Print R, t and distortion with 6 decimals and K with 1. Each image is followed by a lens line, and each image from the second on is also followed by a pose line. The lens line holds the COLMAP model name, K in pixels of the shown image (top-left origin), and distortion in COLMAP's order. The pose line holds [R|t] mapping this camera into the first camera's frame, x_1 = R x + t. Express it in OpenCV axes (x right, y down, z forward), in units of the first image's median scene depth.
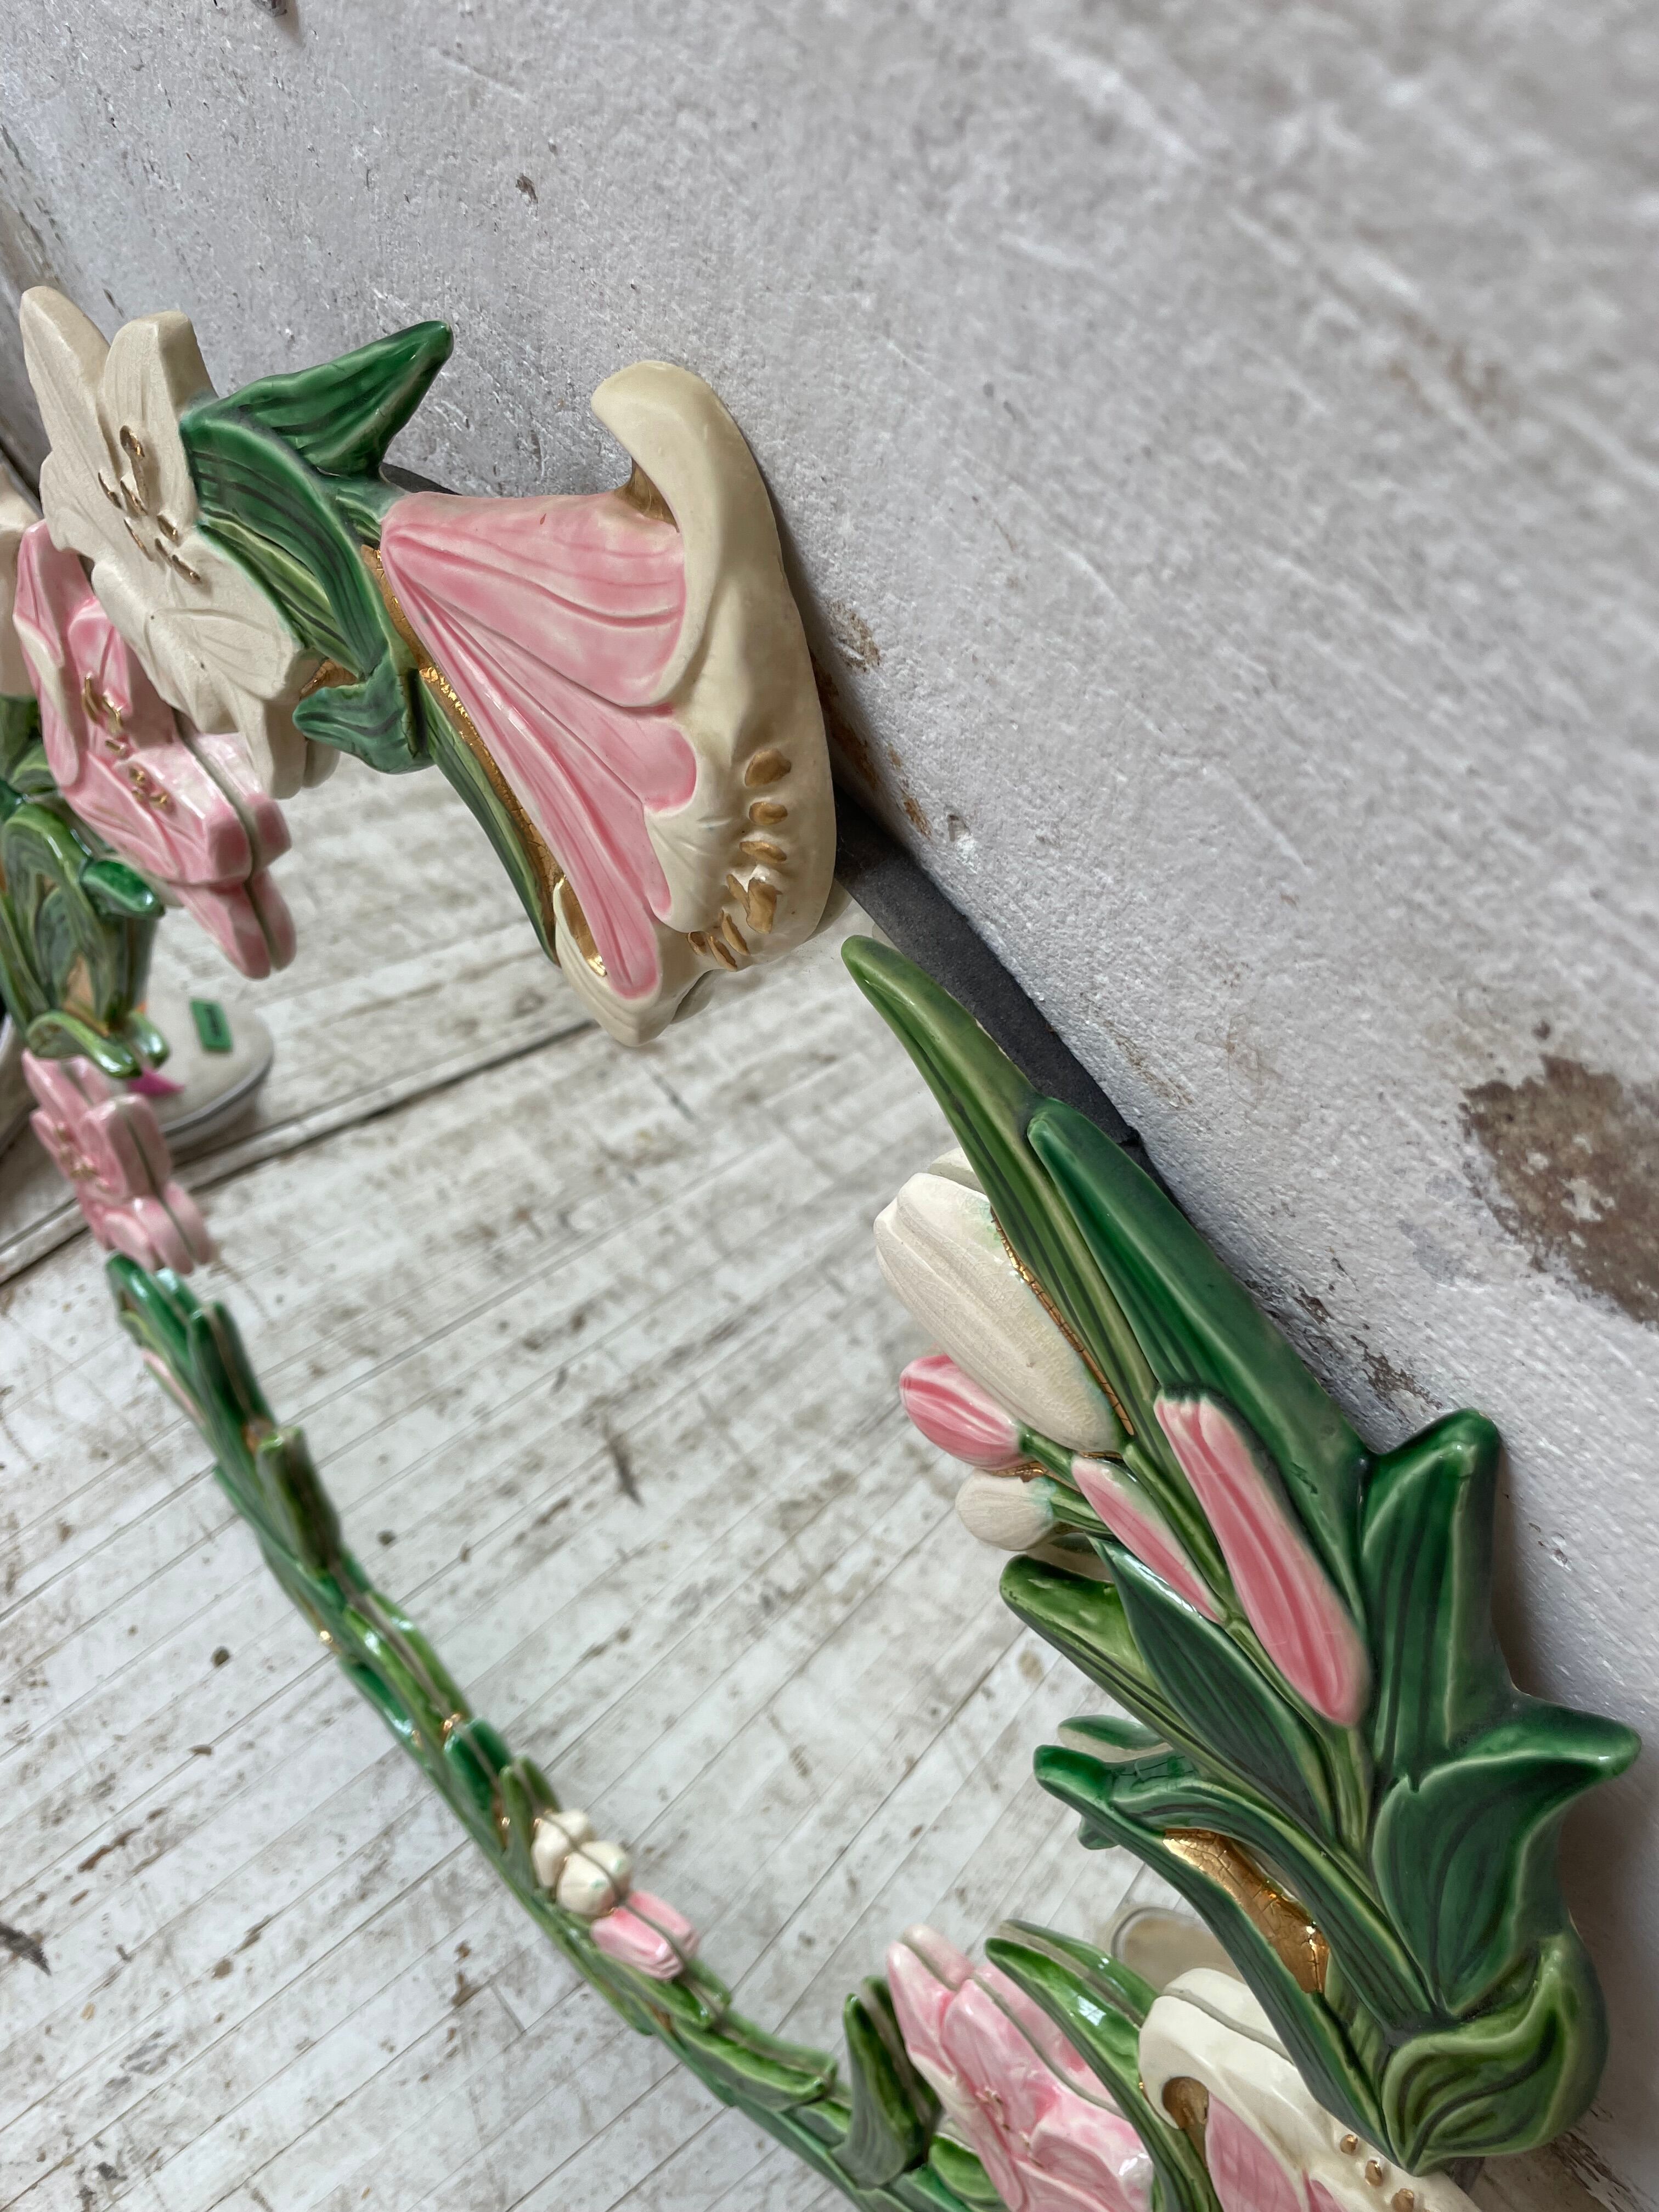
lens RADIAL K [[1706.0, 0, 828.5], [0, 1706.0, 1118.3], [0, 0, 1]] dist [0.077083, -0.128745]
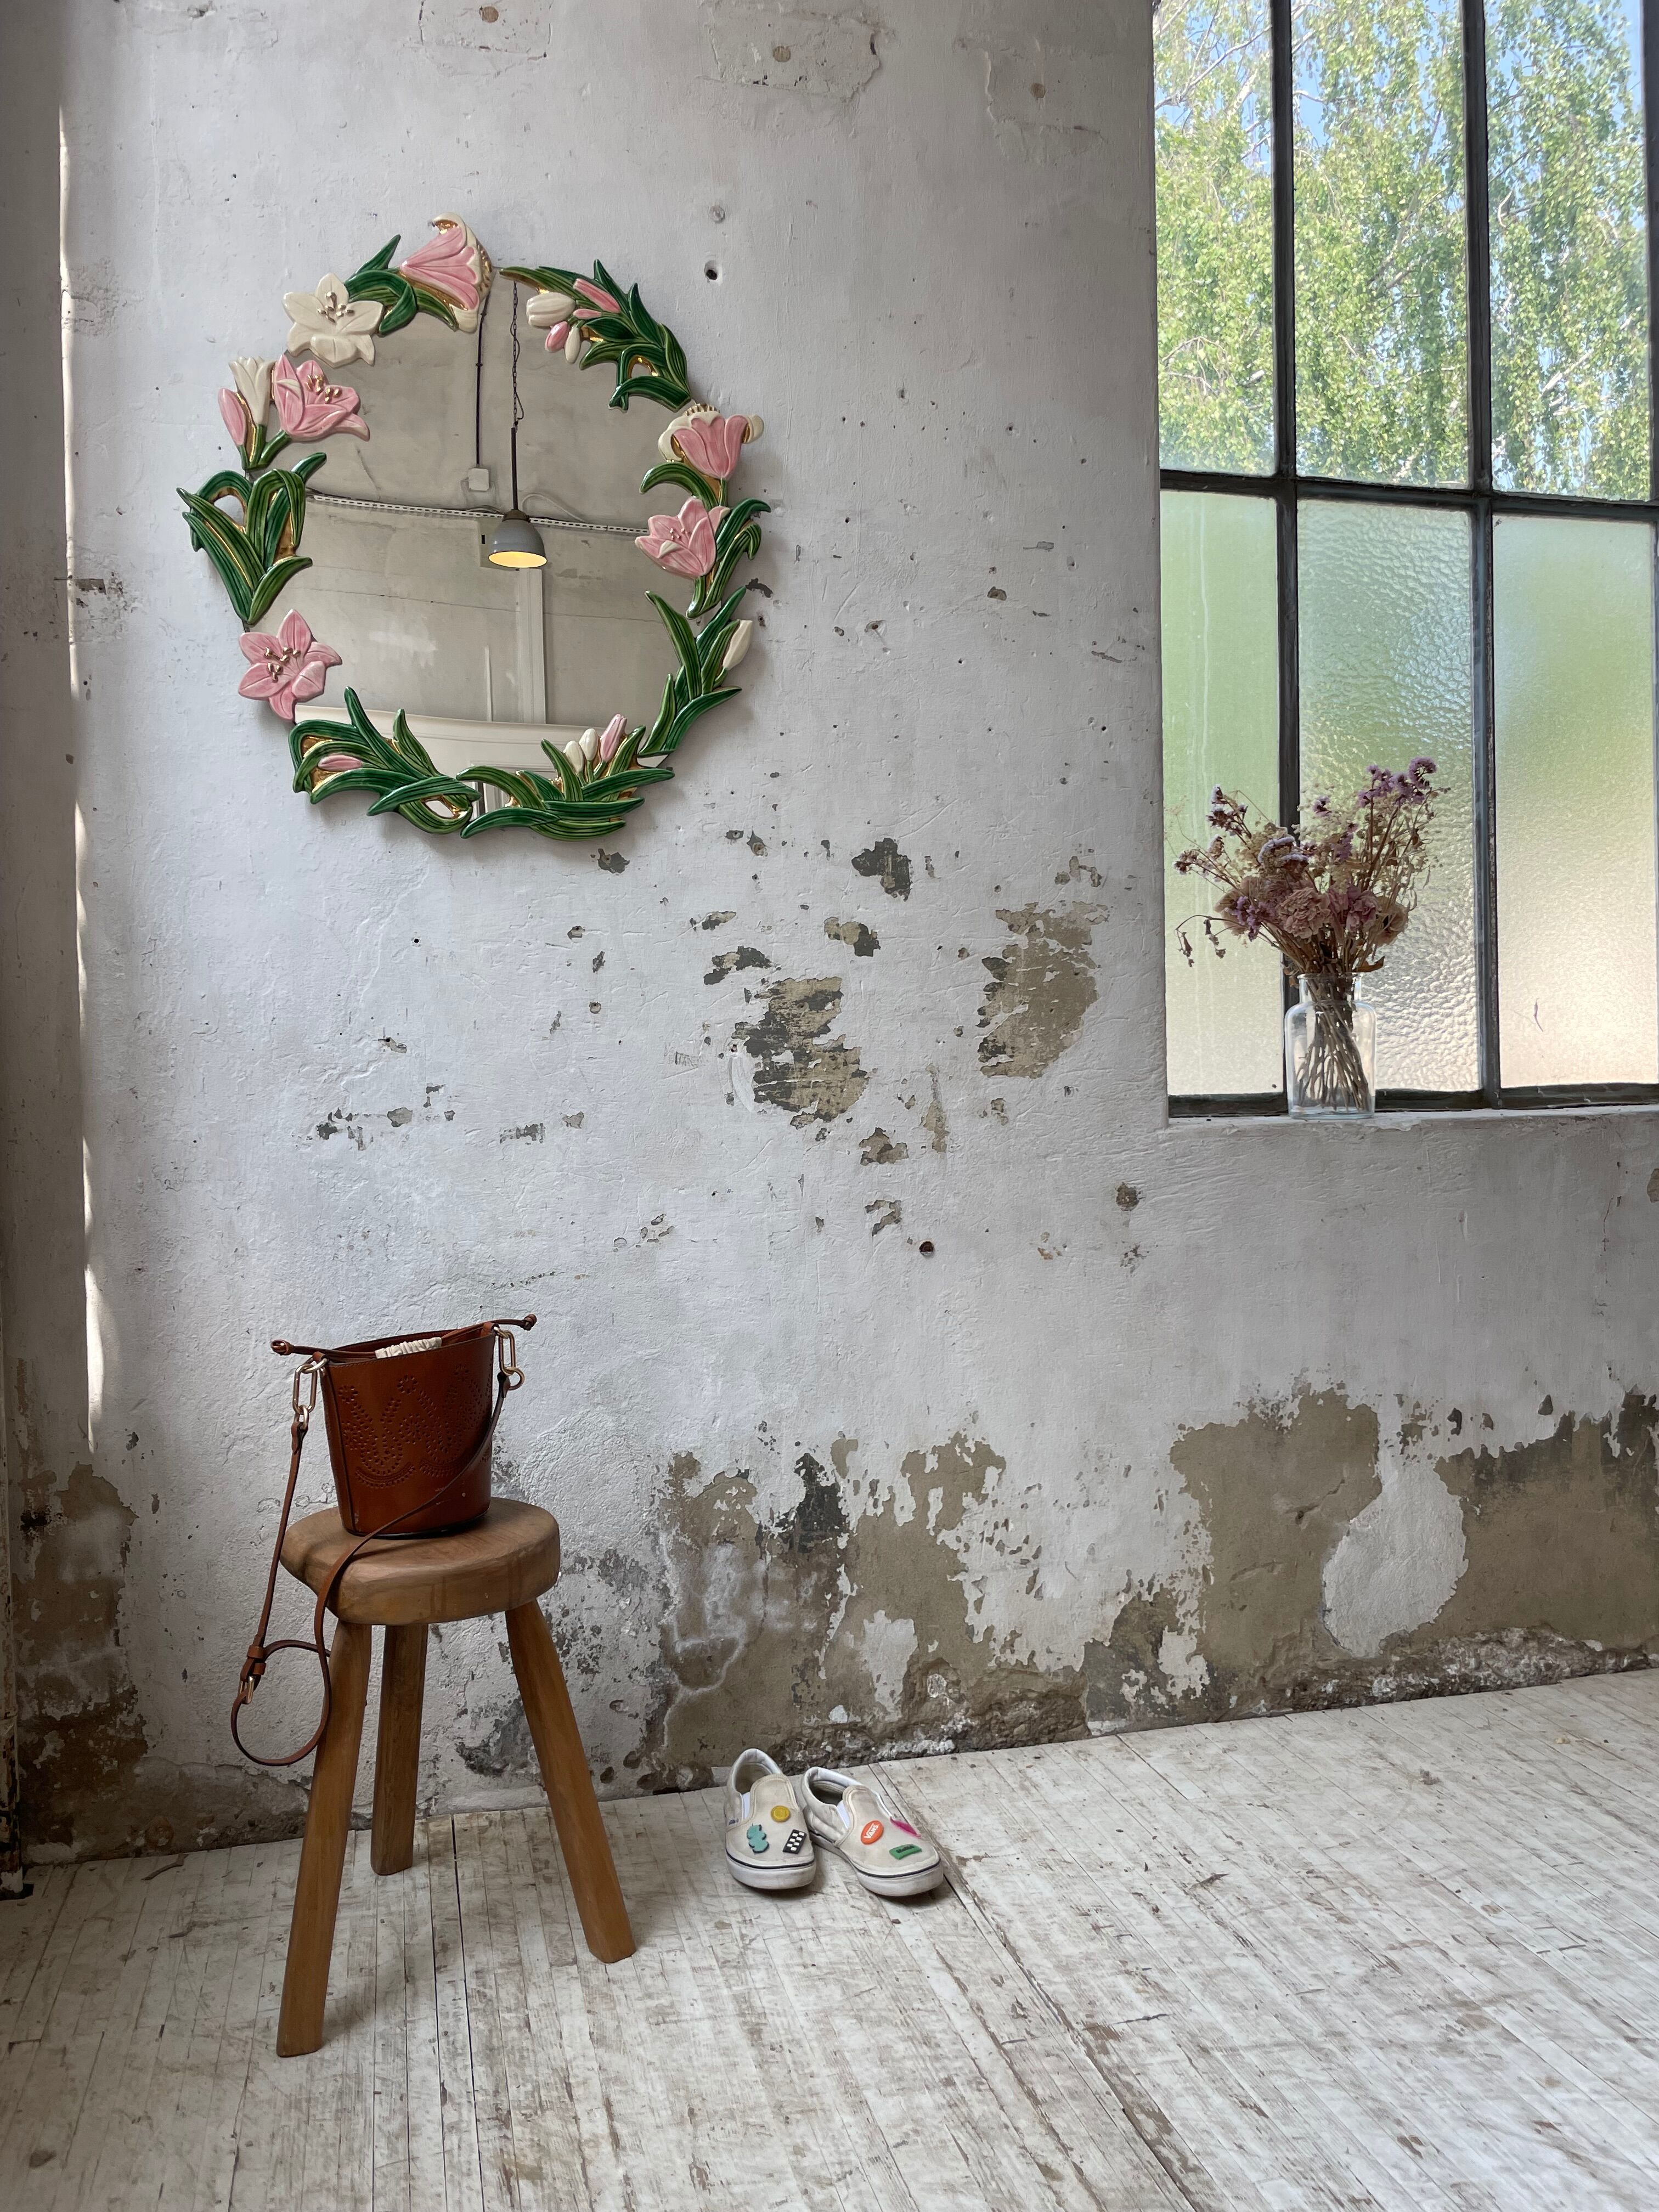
lens RADIAL K [[1684.9, 0, 853.5], [0, 1684.9, 1120.0], [0, 0, 1]] dist [0.093817, -0.132608]
pose [[0.385023, -0.112462, 0.916029, -2.802174], [0.896601, 0.280868, -0.342375, 0.559931], [-0.218779, 0.953135, 0.208974, -0.411938]]
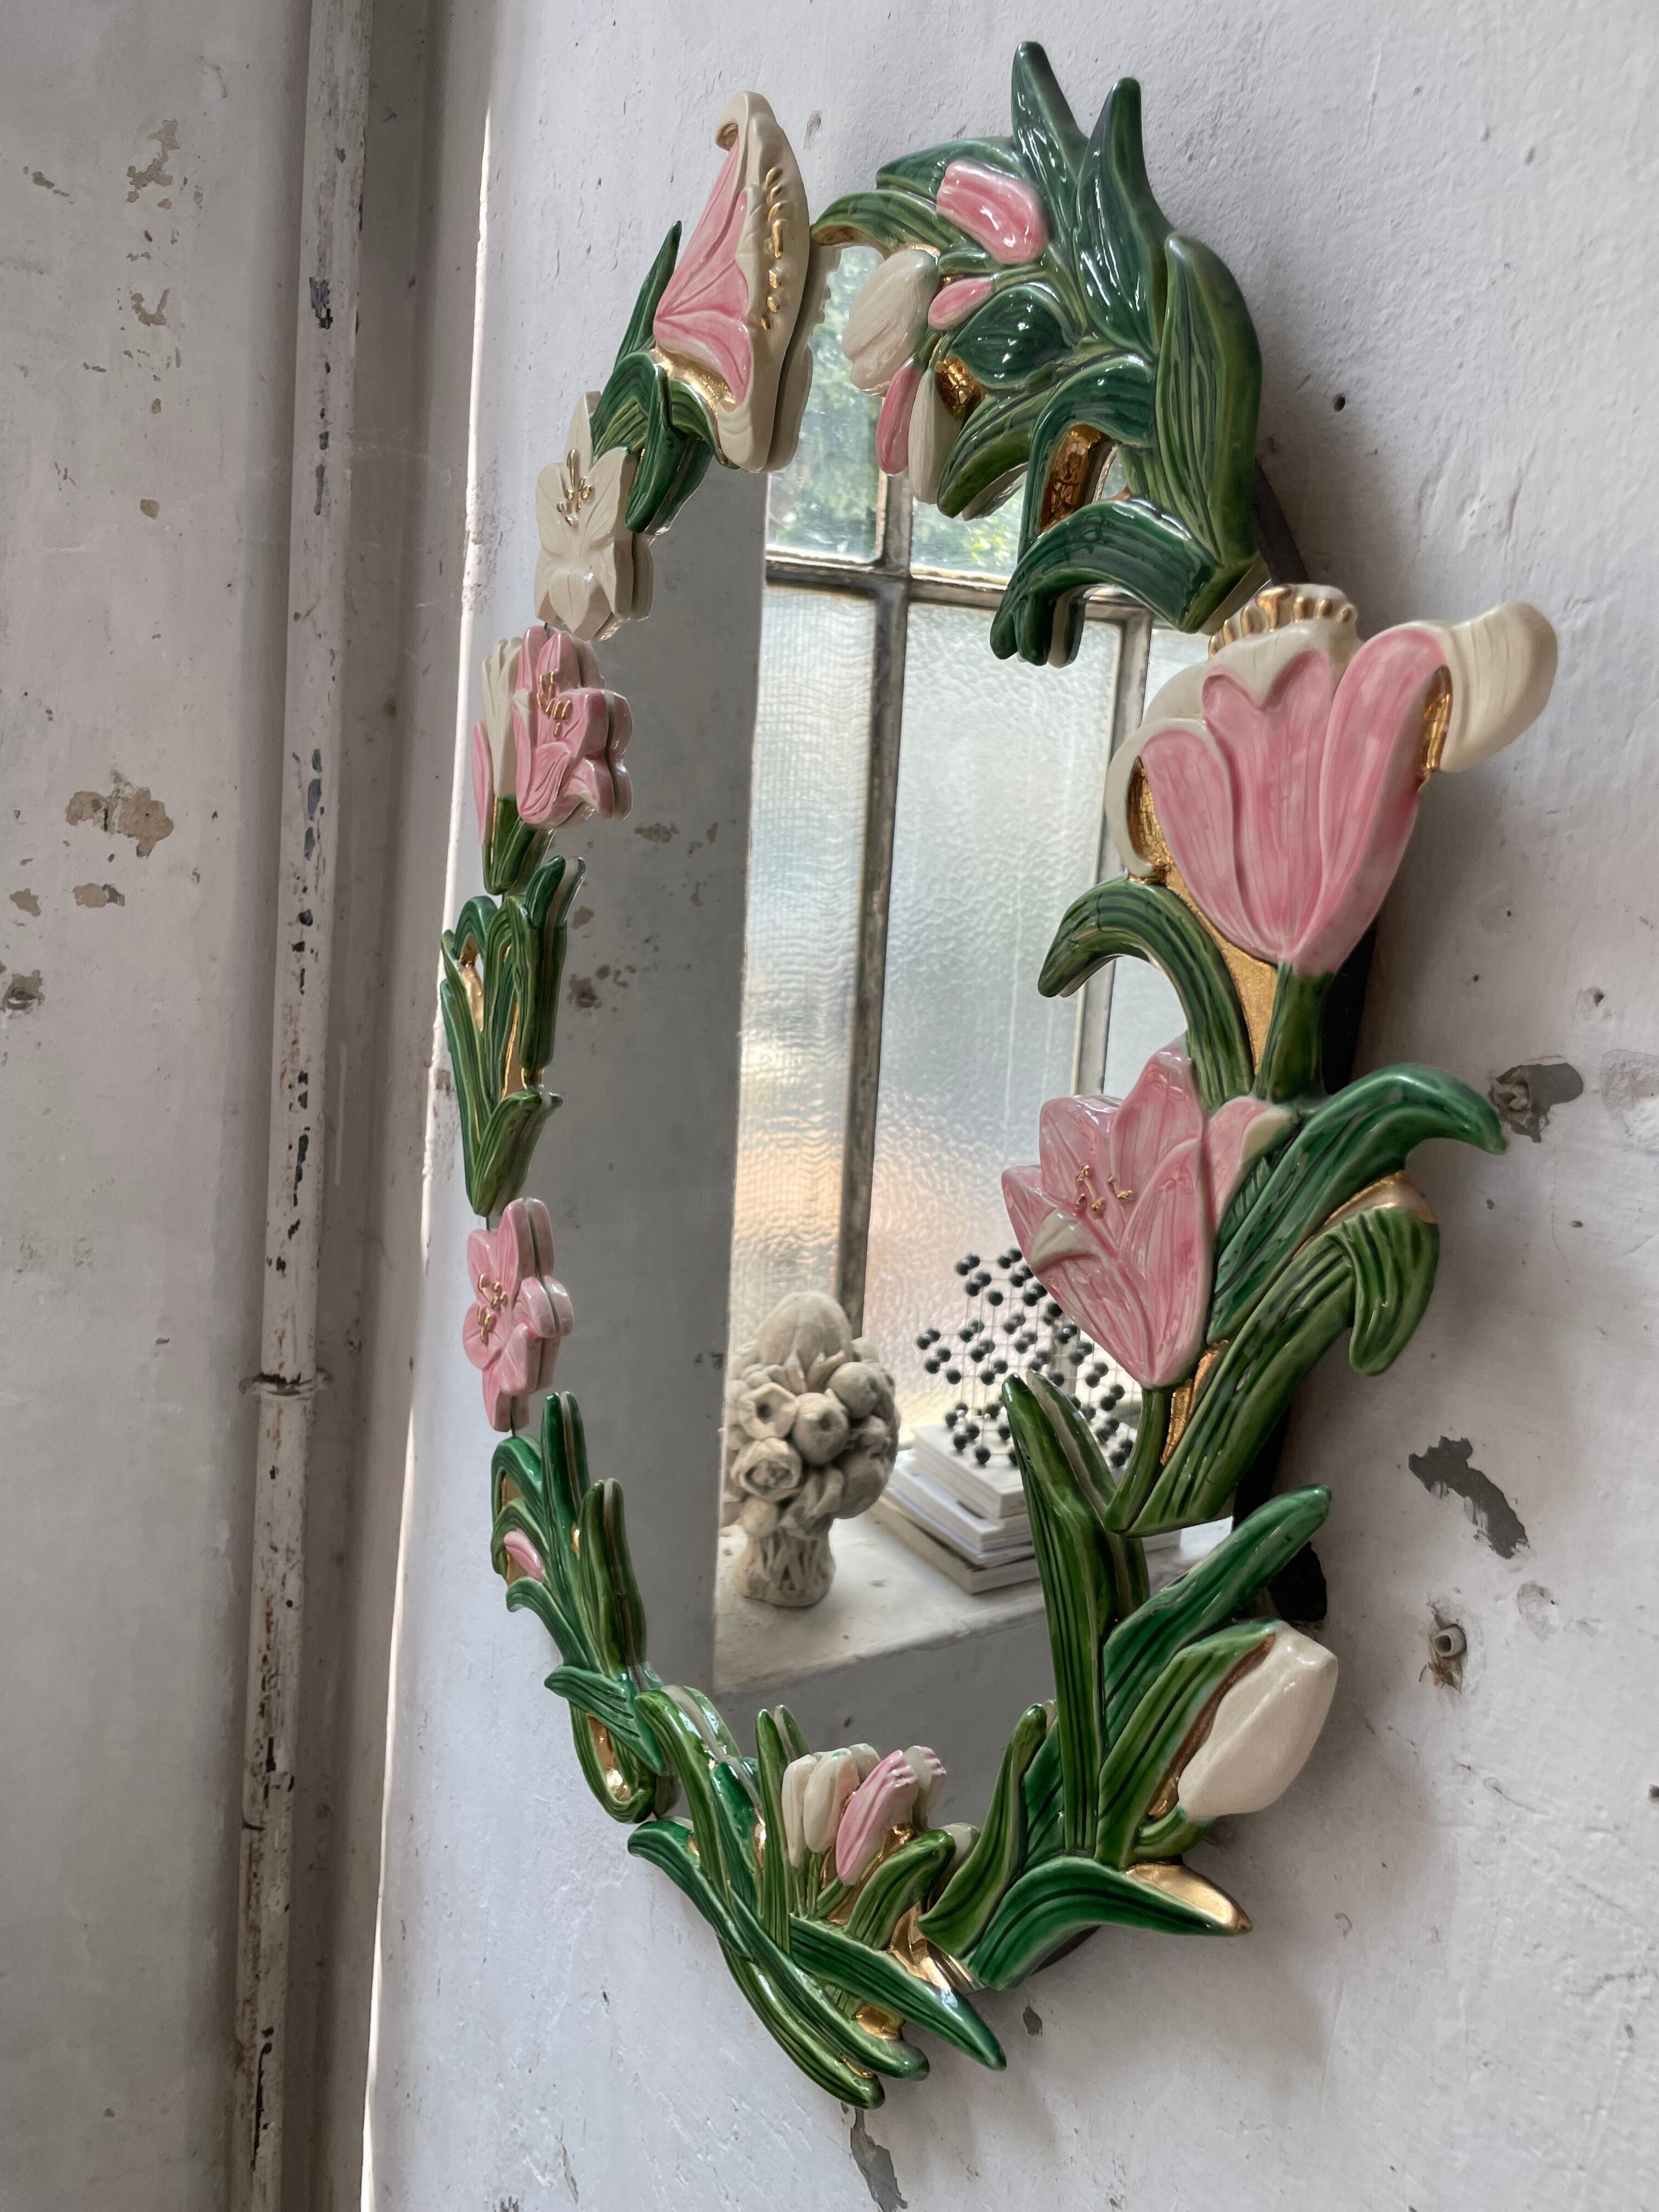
lens RADIAL K [[1692.0, 0, 808.5], [0, 1692.0, 1120.5], [0, 0, 1]] dist [0.077285, -0.114660]
pose [[0.989838, 0.028119, -0.139391, -0.326826], [-0.136862, 0.454419, -0.880212, -0.338220], [0.038591, 0.890344, 0.453649, -0.984697]]
